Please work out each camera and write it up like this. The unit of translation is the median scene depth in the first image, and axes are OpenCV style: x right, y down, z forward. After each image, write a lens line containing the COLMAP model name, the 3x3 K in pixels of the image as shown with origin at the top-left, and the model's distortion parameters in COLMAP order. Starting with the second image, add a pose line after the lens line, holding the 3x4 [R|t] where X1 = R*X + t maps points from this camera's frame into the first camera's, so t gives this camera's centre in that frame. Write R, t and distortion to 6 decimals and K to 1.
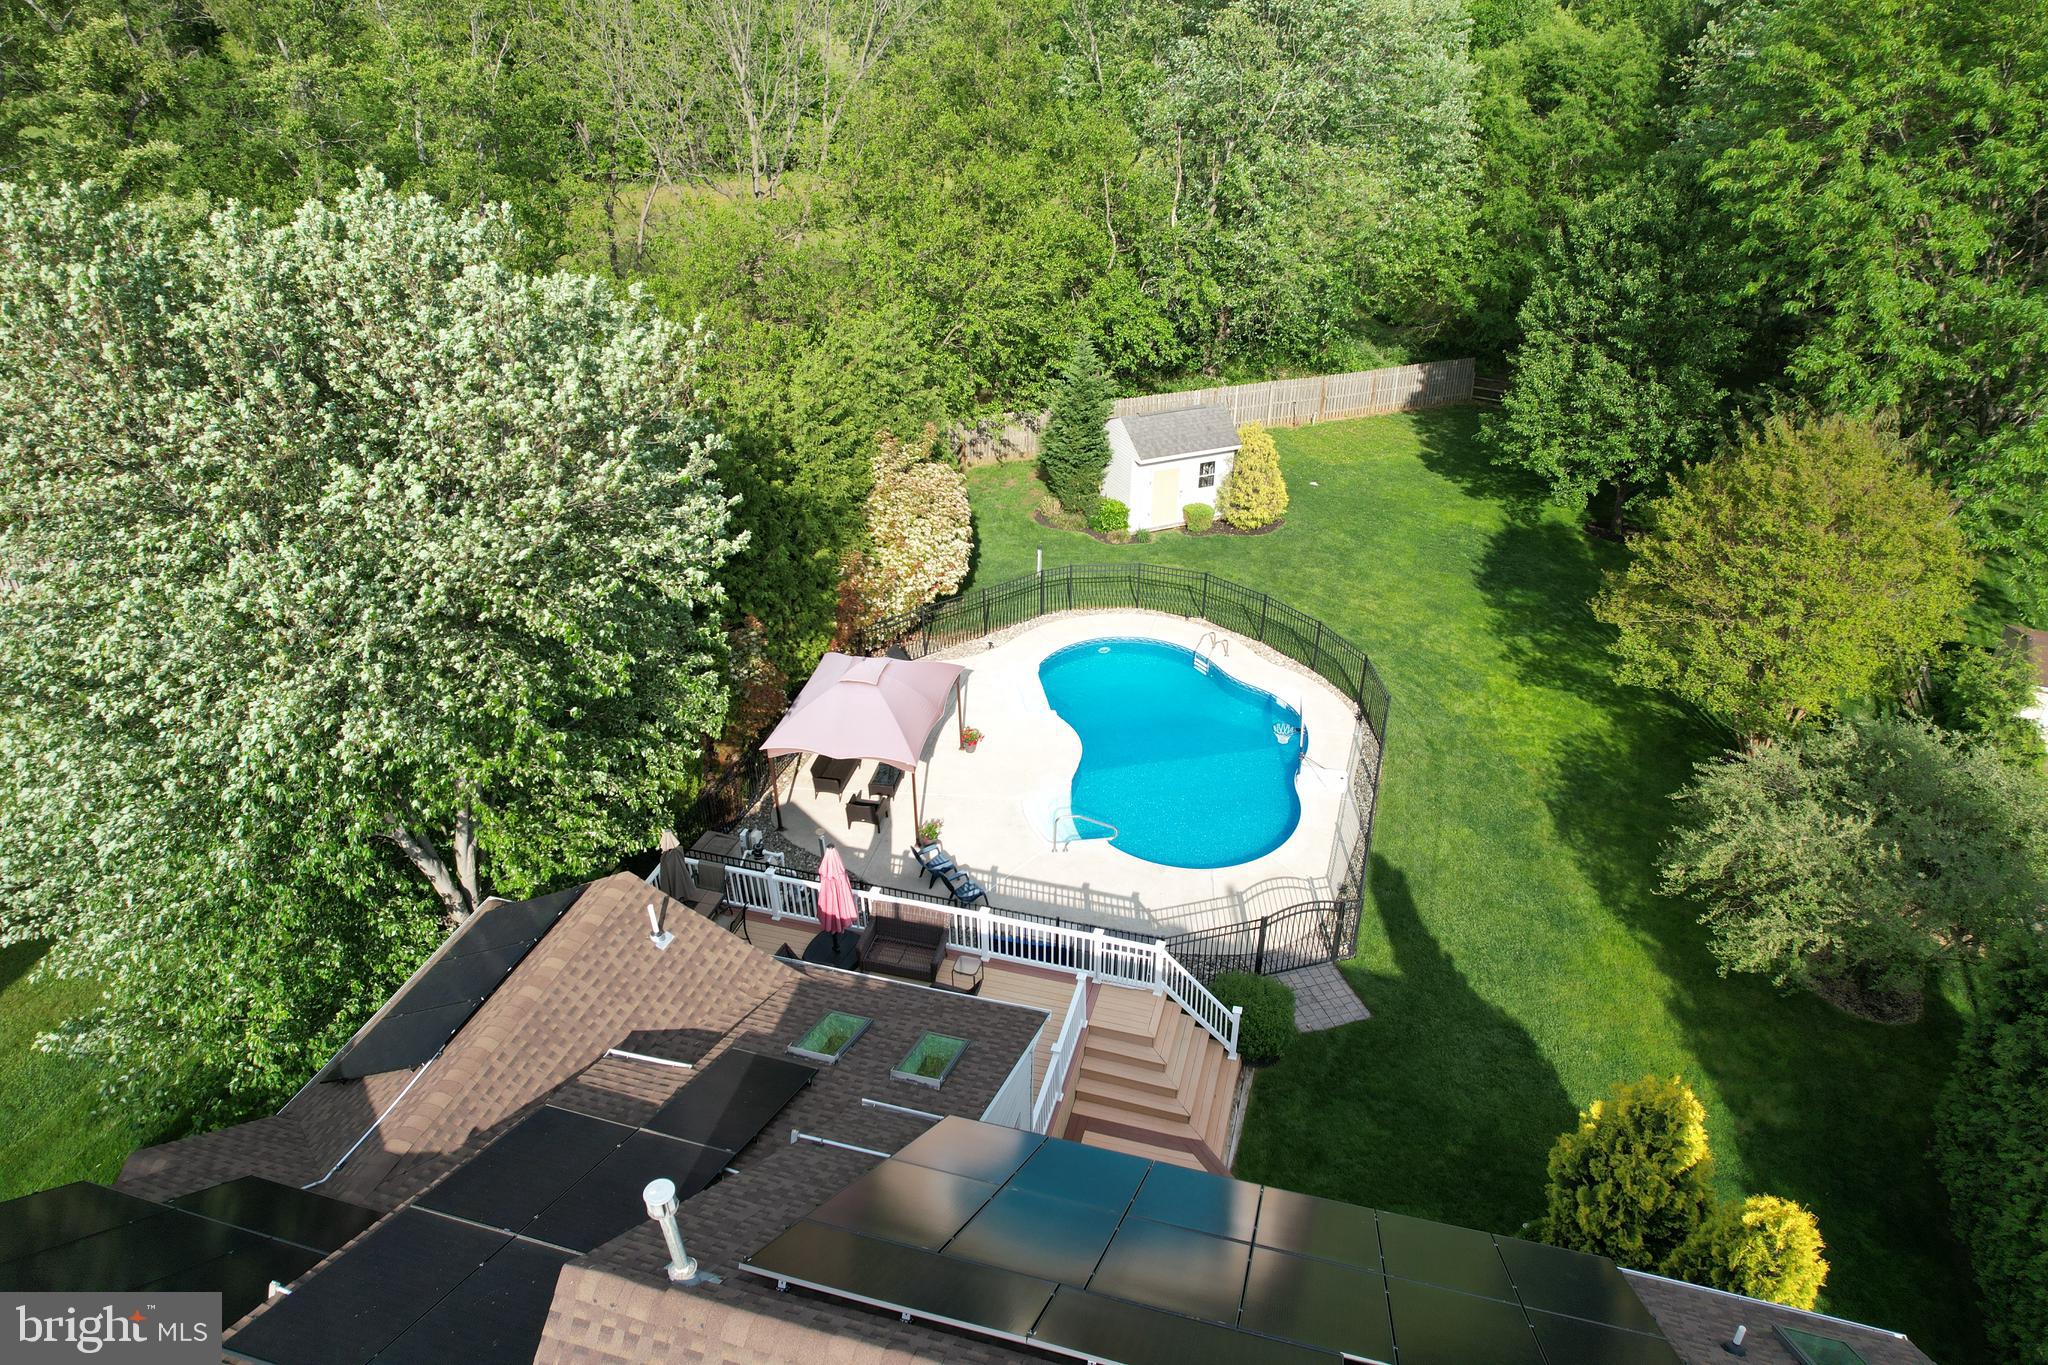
lens RADIAL K [[1304.2, 0, 1024.6], [0, 1304.2, 674.8], [0, 0, 1]] dist [-0.072227, 0.062140]
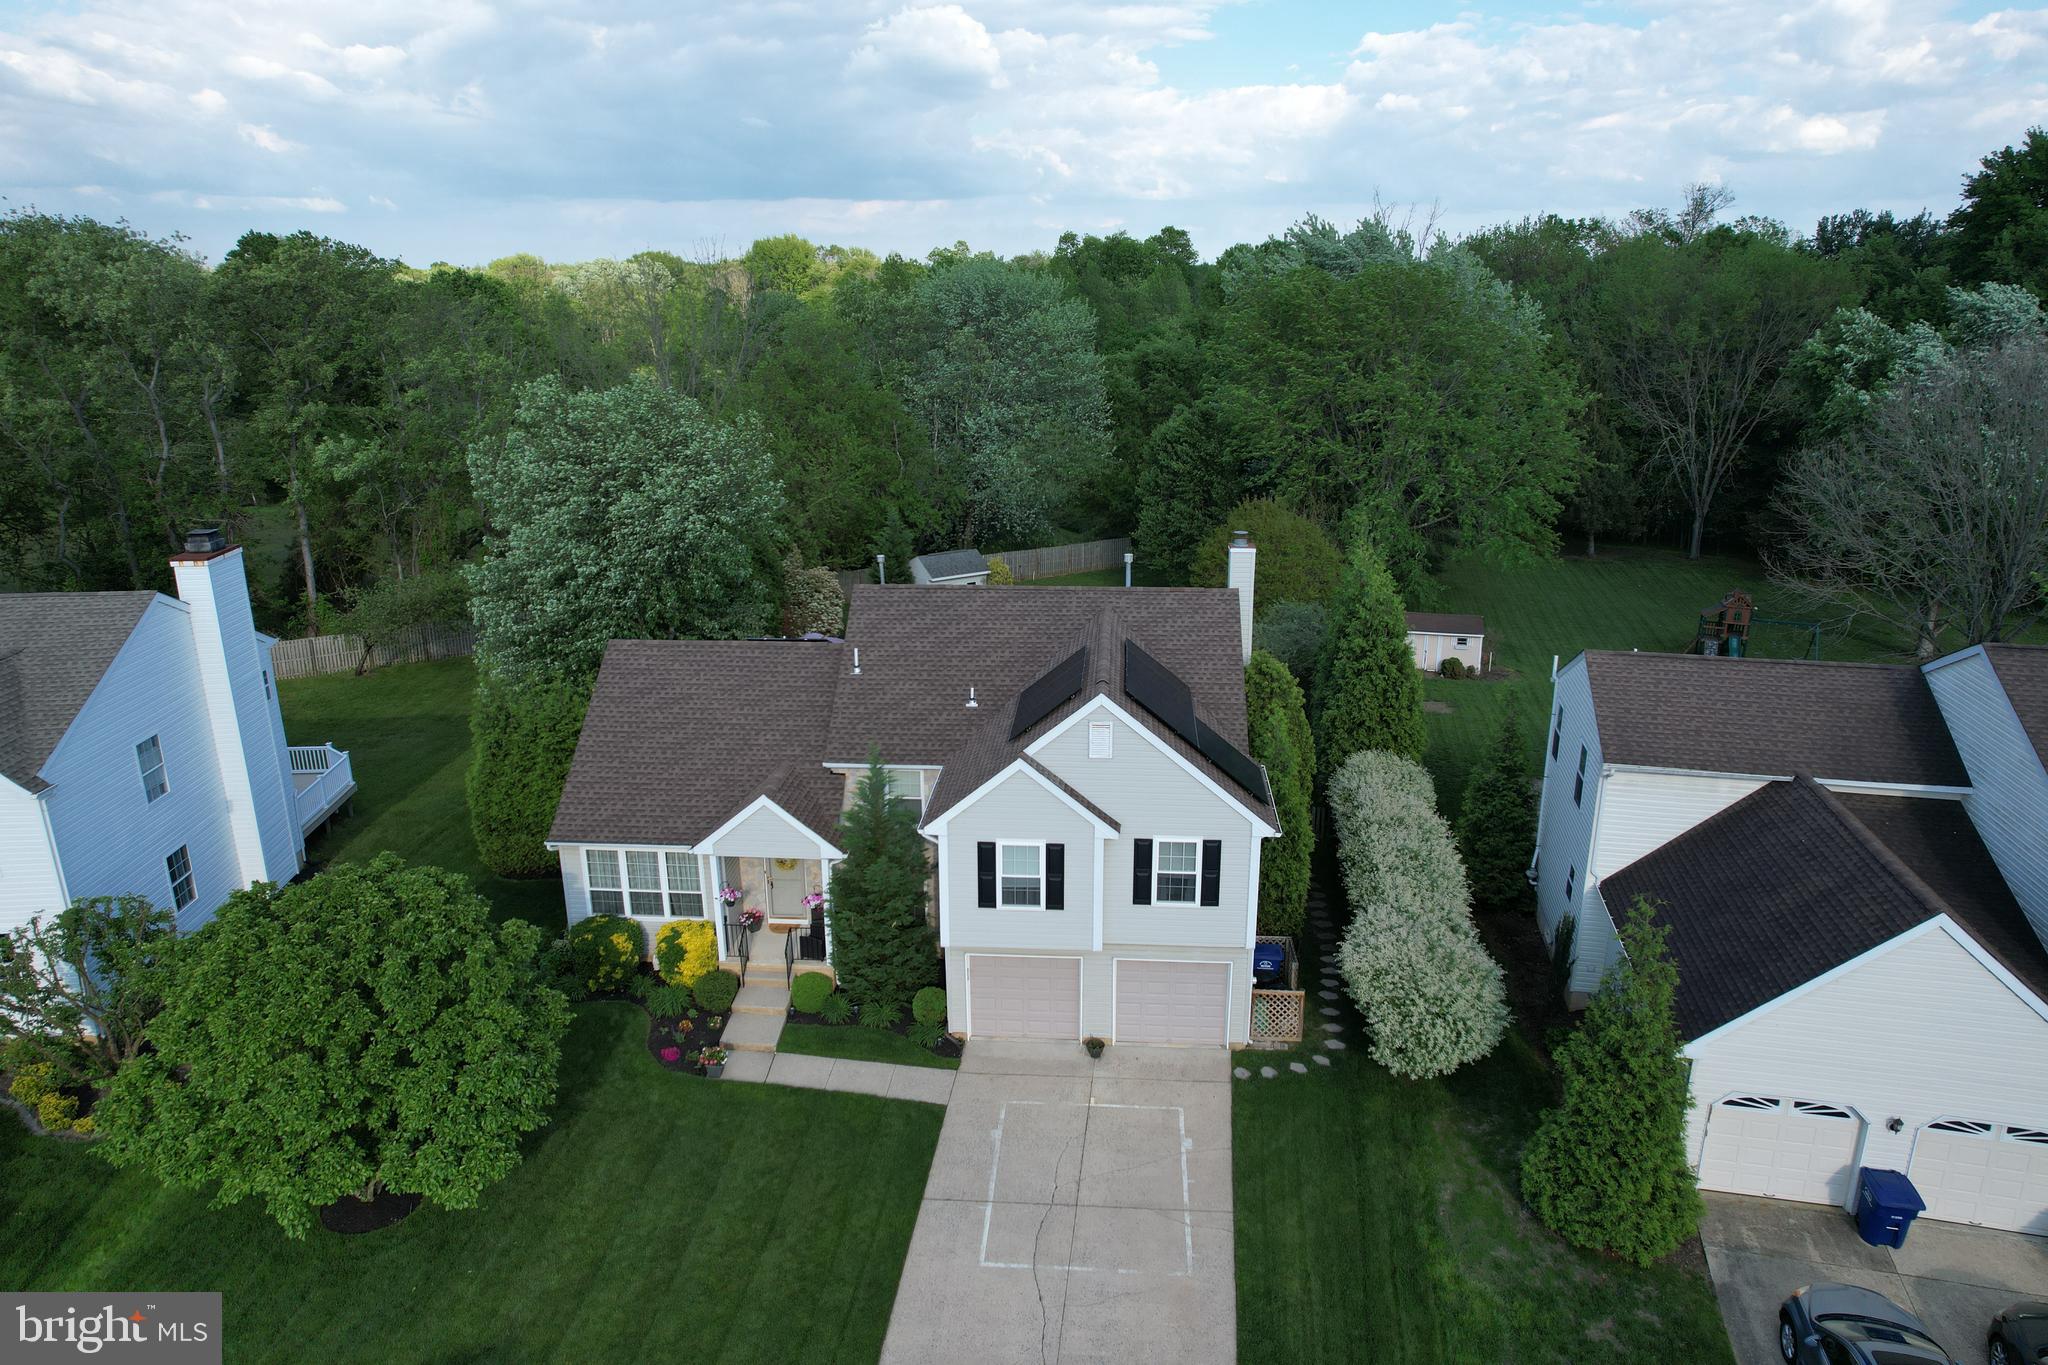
lens RADIAL K [[1304.2, 0, 1026.4], [0, 1304.2, 683.8], [0, 0, 1]] dist [-0.072227, 0.062140]
pose [[0.977908, -0.062636, 0.199432, -0.145631], [0.107560, 0.968835, -0.223136, 0.381054], [-0.179240, 0.239658, 0.954168, -0.636241]]
